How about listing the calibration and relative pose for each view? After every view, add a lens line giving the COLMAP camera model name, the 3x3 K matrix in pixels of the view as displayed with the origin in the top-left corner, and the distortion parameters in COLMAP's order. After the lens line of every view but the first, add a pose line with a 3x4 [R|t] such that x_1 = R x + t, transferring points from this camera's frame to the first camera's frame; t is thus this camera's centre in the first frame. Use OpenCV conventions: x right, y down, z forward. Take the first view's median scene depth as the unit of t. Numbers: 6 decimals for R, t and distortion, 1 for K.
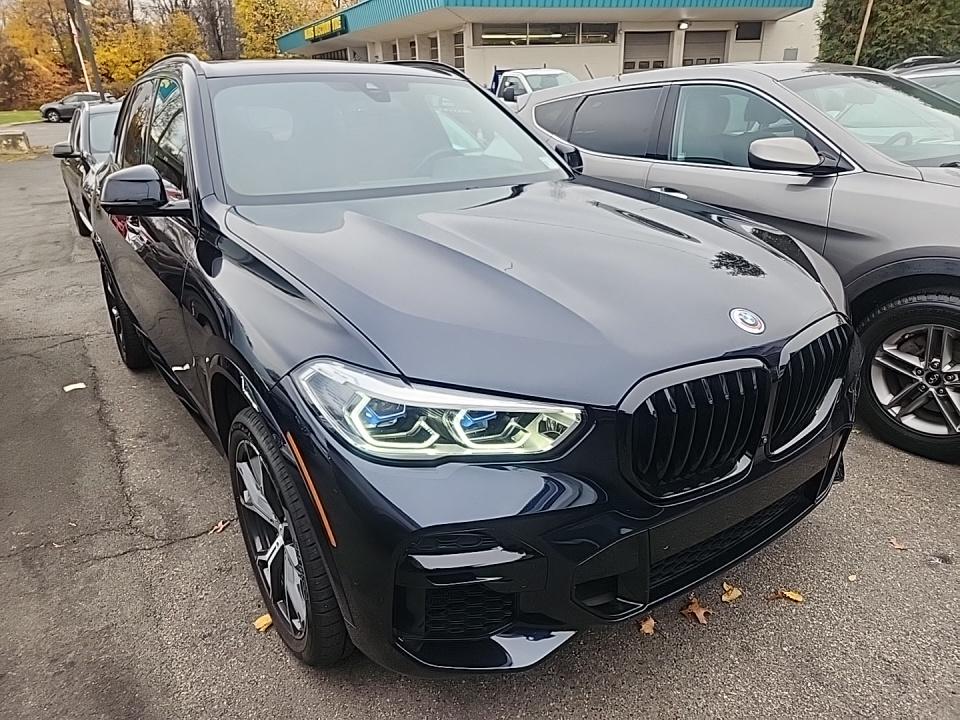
lens RADIAL K [[657.9, 0, 483.0], [0, 657.9, 374.3], [0, 0, 1]] dist [0.061364, -0.043284]
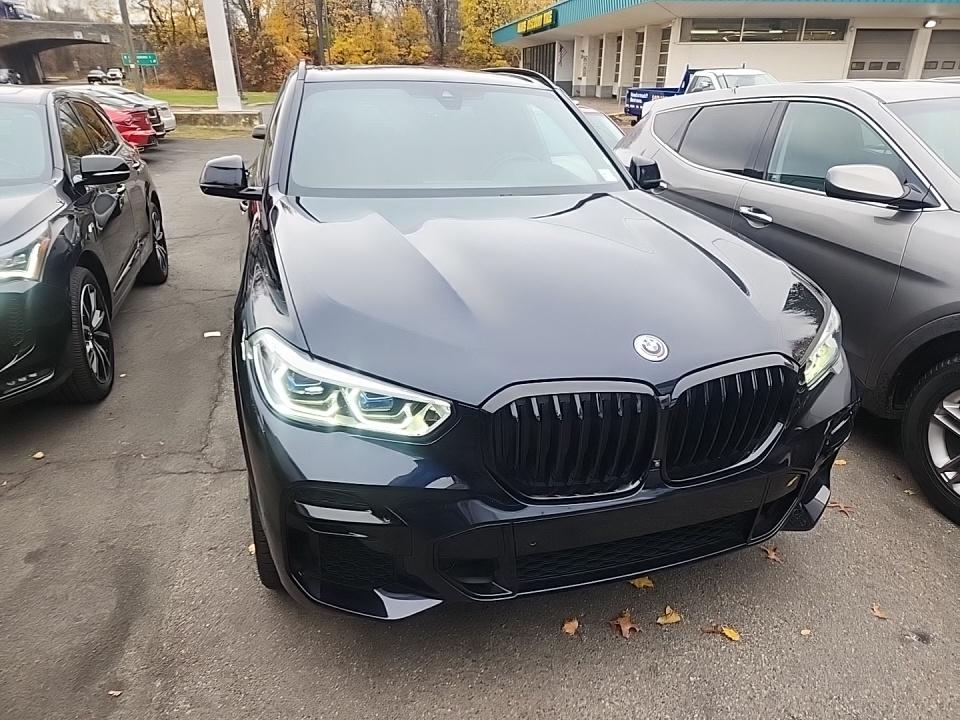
lens RADIAL K [[657.9, 0, 483.0], [0, 657.9, 374.3], [0, 0, 1]] dist [0.061364, -0.043284]
pose [[0.958370, 0.144757, -0.246113, 0.183630], [-0.142698, 0.989417, 0.026277, -0.013097], [0.247312, 0.009937, 0.968885, -0.029624]]
